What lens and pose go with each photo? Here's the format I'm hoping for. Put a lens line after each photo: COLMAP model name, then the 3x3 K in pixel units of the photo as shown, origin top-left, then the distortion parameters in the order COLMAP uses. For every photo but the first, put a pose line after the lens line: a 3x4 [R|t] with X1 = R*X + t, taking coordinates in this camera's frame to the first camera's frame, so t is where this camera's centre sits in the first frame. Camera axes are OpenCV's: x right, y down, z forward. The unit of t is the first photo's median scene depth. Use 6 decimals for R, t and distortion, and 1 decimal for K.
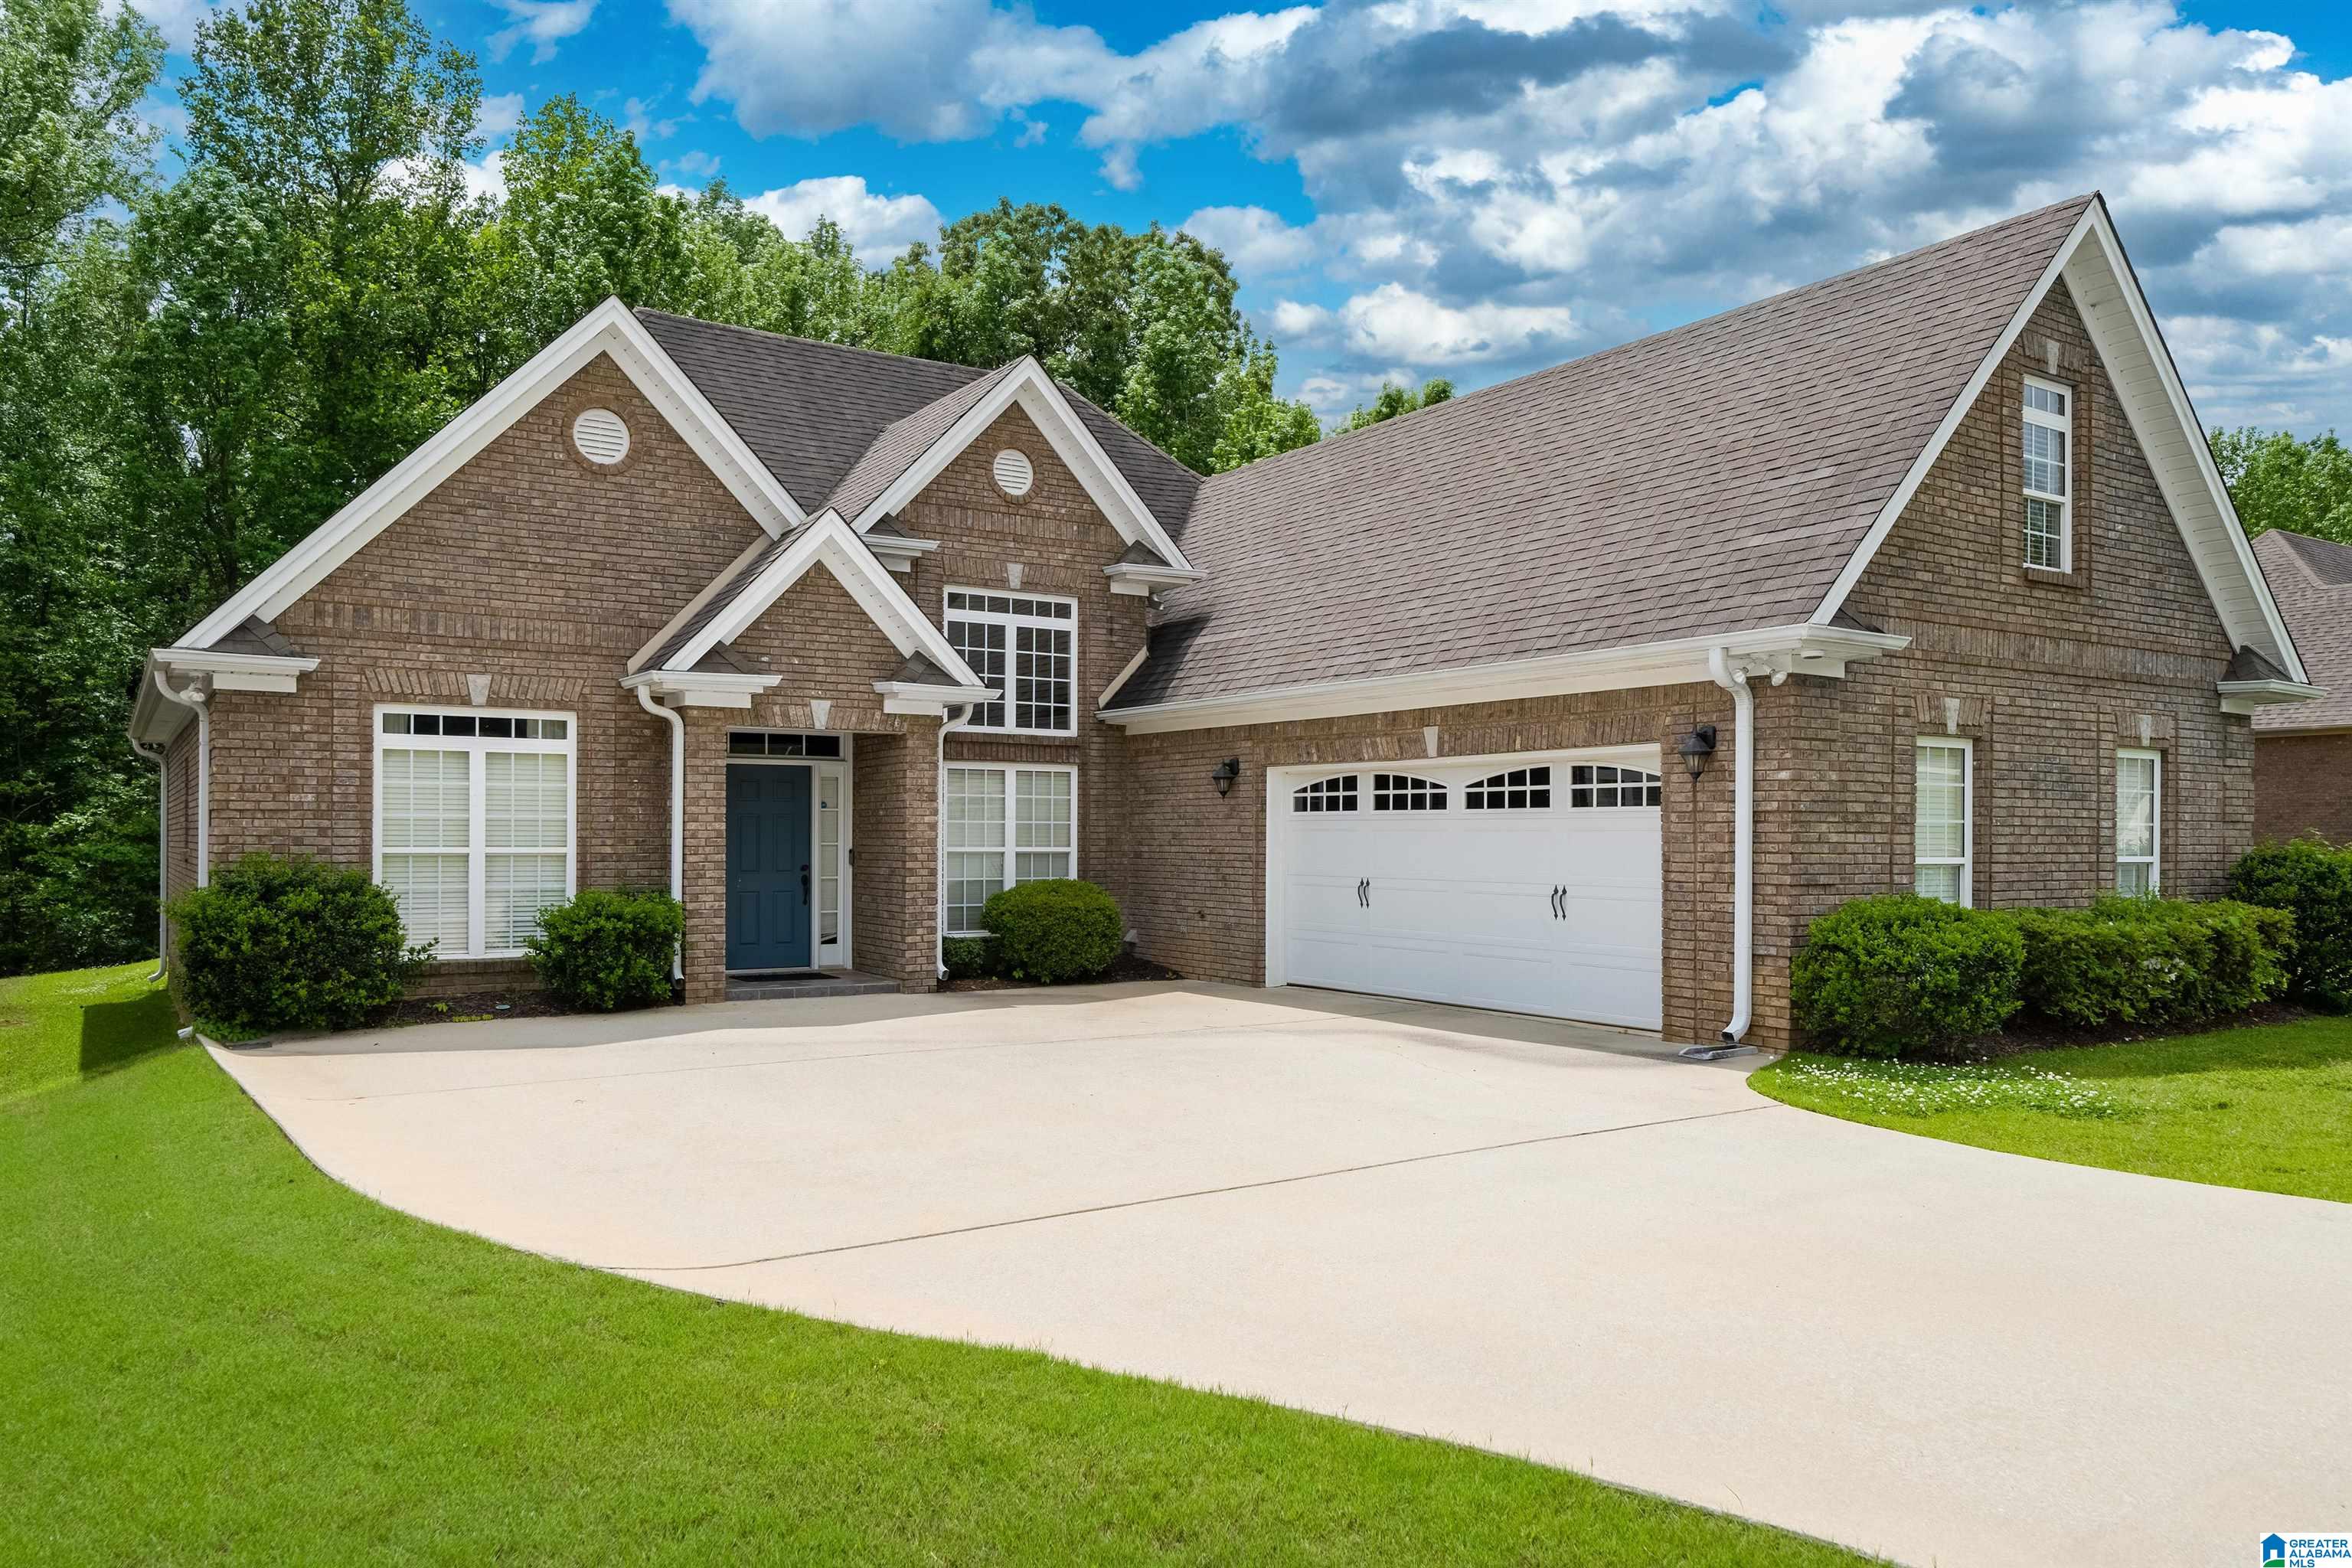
lens RADIAL K [[1418.5, 0, 1176.0], [0, 1418.5, 784.0], [0, 0, 1]] dist [-0.001217, 0.000463]
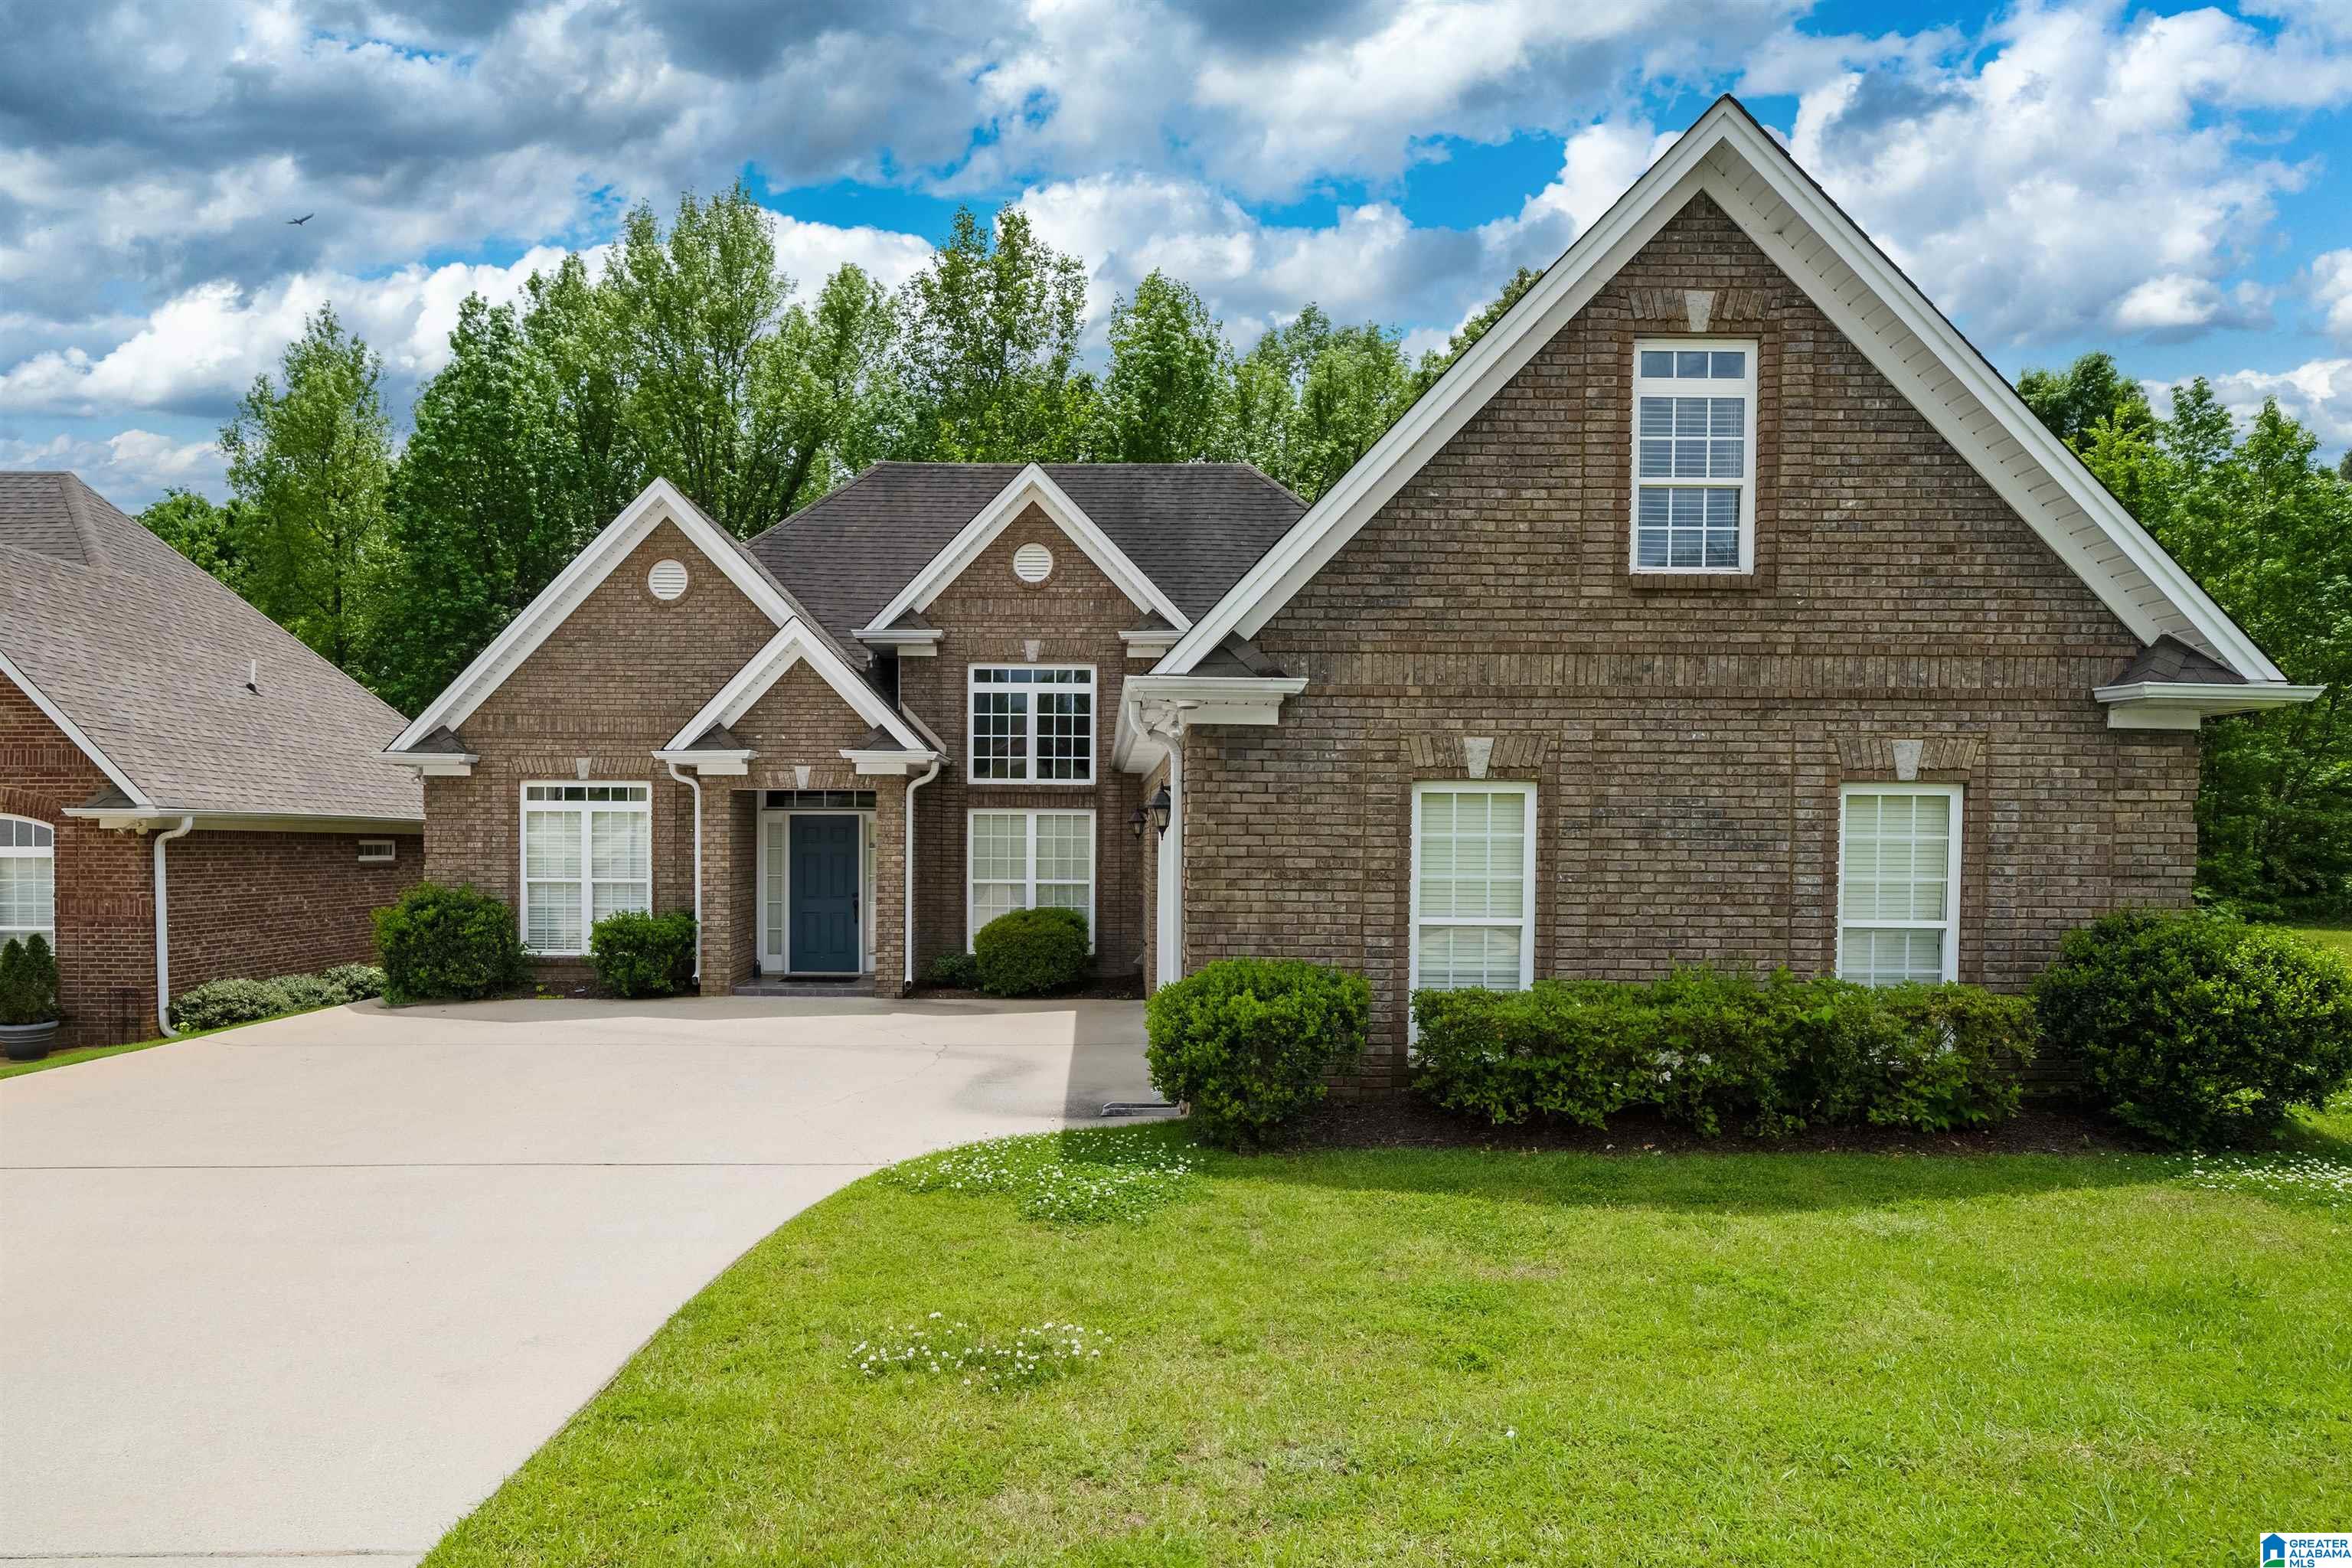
lens RADIAL K [[1230.7, 0, 1175.7], [0, 1230.7, 833.7], [0, 0, 1]] dist [0.002295, 0.000052]
pose [[0.873215, -0.003733, -0.487320, 0.615078], [0.015008, 0.999702, 0.019233, -0.014931], [0.487104, -0.024108, 0.873011, 0.196813]]
